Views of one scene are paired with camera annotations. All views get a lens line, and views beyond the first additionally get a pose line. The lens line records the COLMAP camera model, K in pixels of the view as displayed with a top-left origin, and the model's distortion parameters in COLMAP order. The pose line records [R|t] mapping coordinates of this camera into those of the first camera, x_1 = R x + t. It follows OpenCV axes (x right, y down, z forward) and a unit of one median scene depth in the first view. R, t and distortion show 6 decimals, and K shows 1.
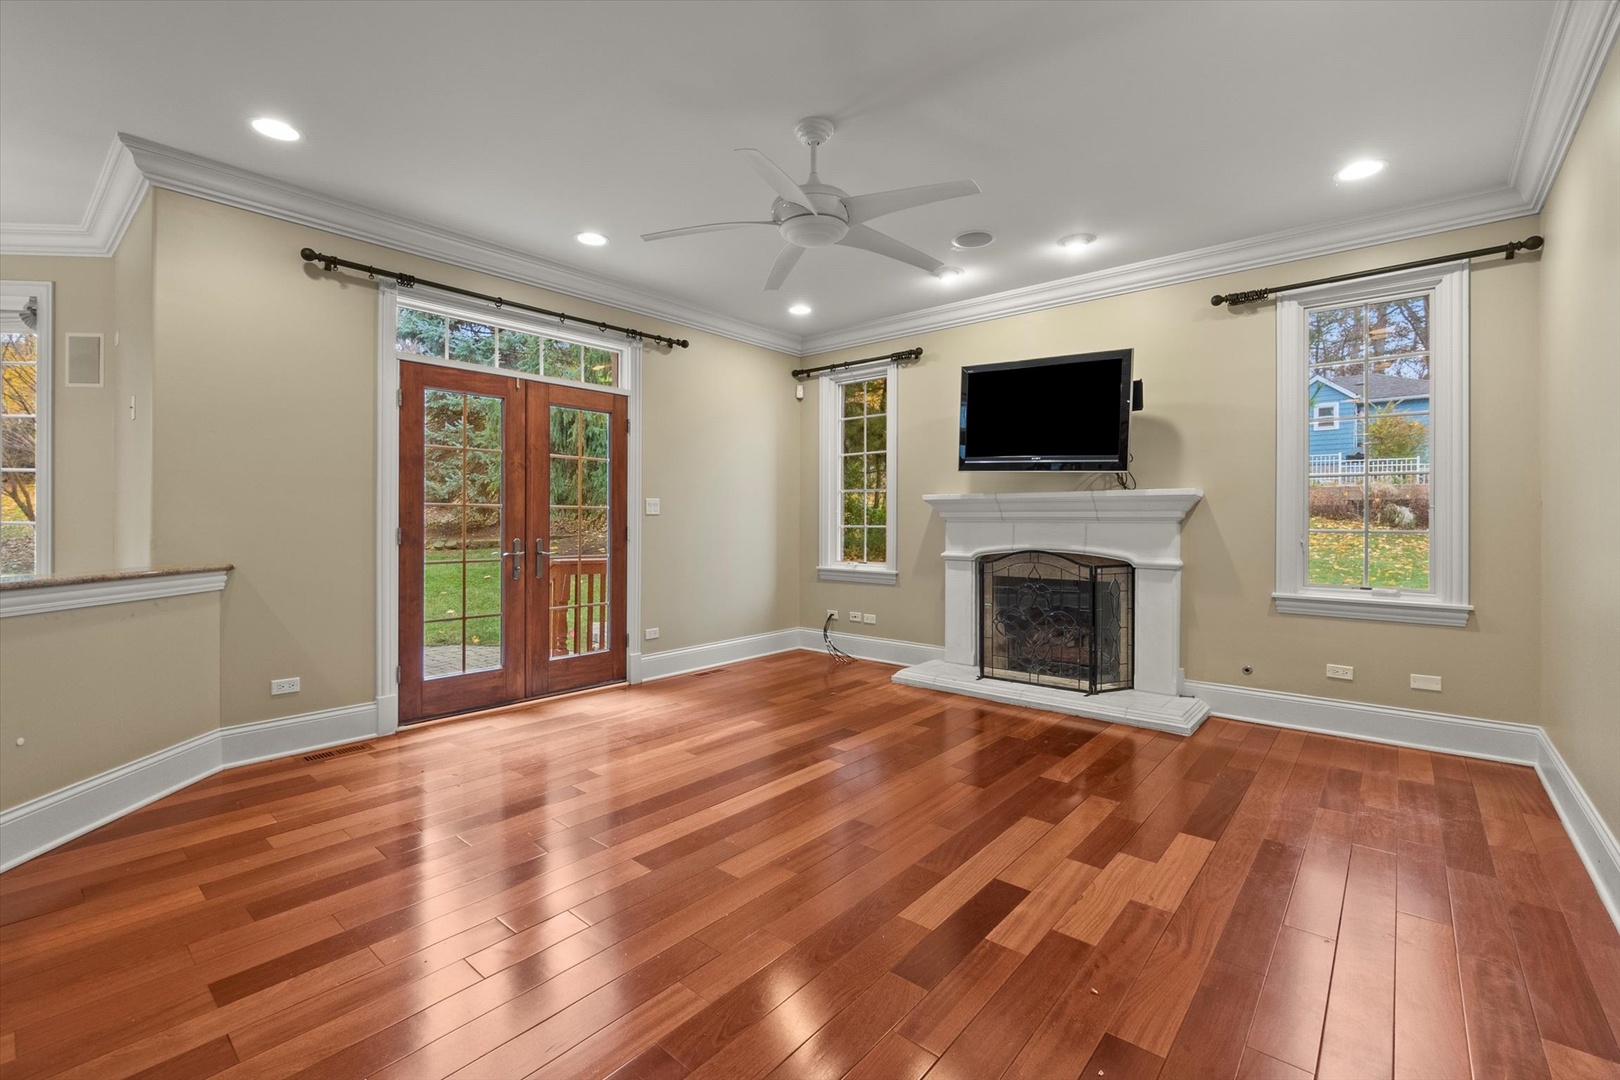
lens RADIAL K [[697.4, 0, 811.2], [0, 697.4, 529.8], [0, 0, 1]] dist [-0.011086, 0.000618]
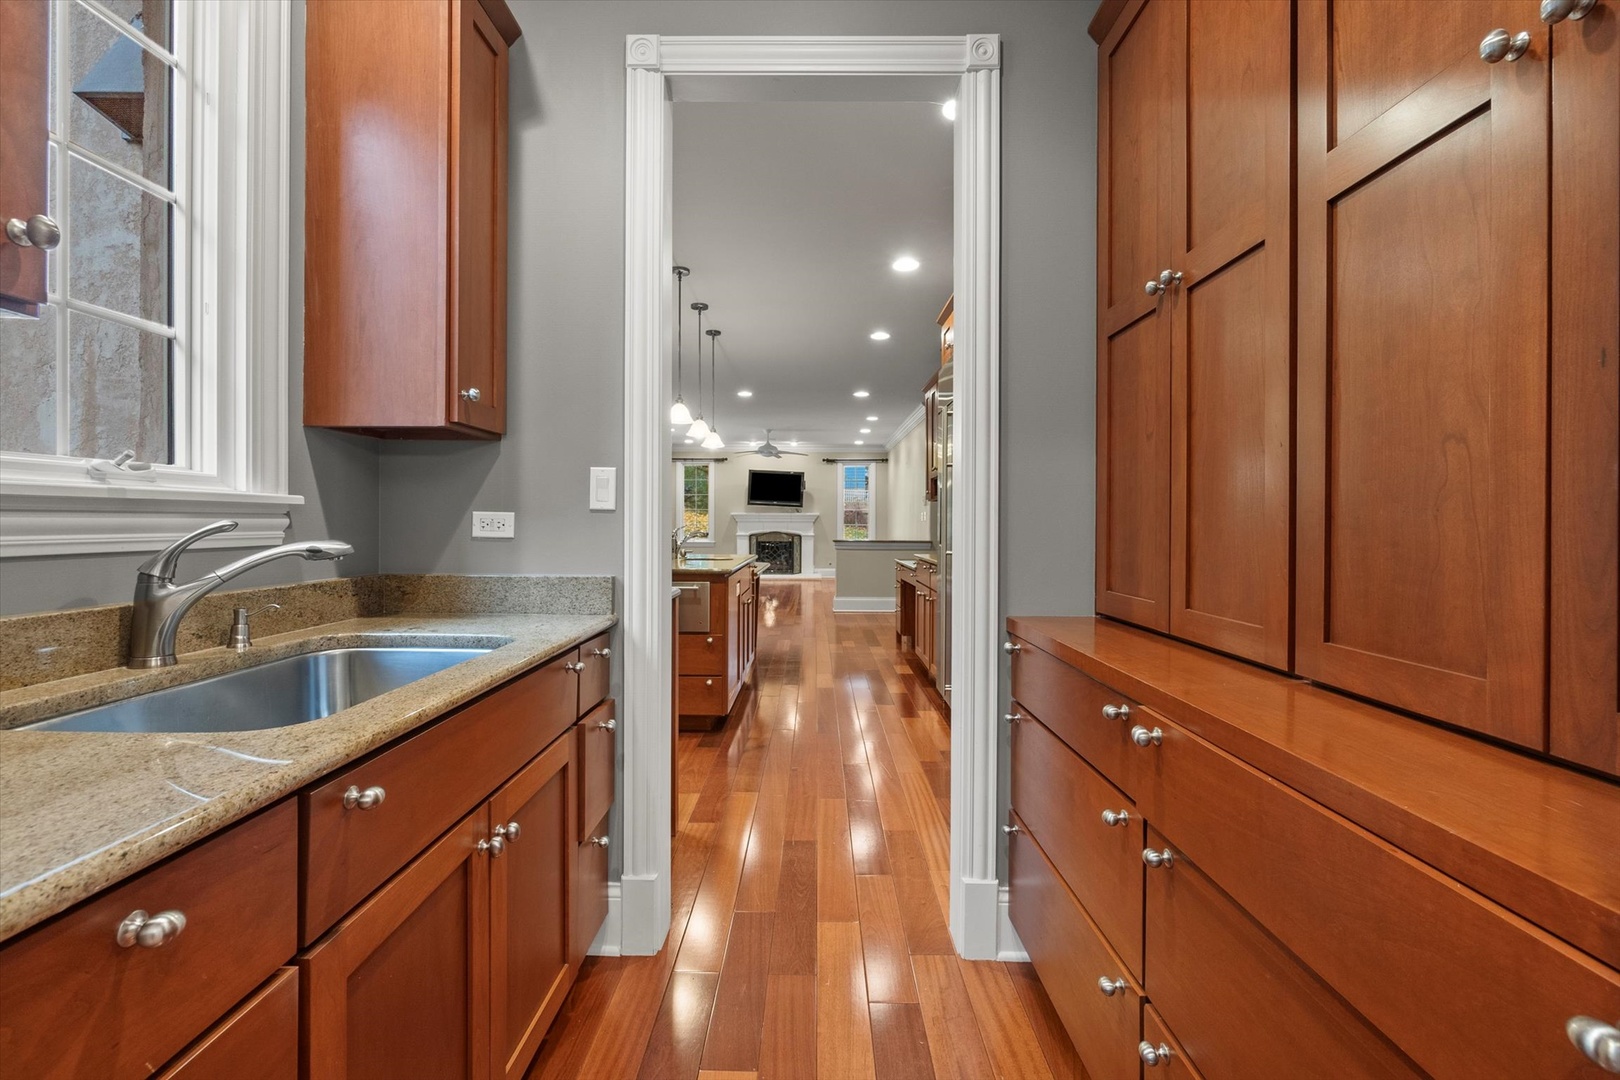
lens RADIAL K [[697.4, 0, 810.1], [0, 697.4, 529.0], [0, 0, 1]] dist [-0.011086, 0.000618]
pose [[0.763833, -0.005438, 0.645392, -1.659403], [0.006711, 0.999977, 0.000483, 0.018923], [-0.645380, 0.003963, 0.763852, -1.574010]]
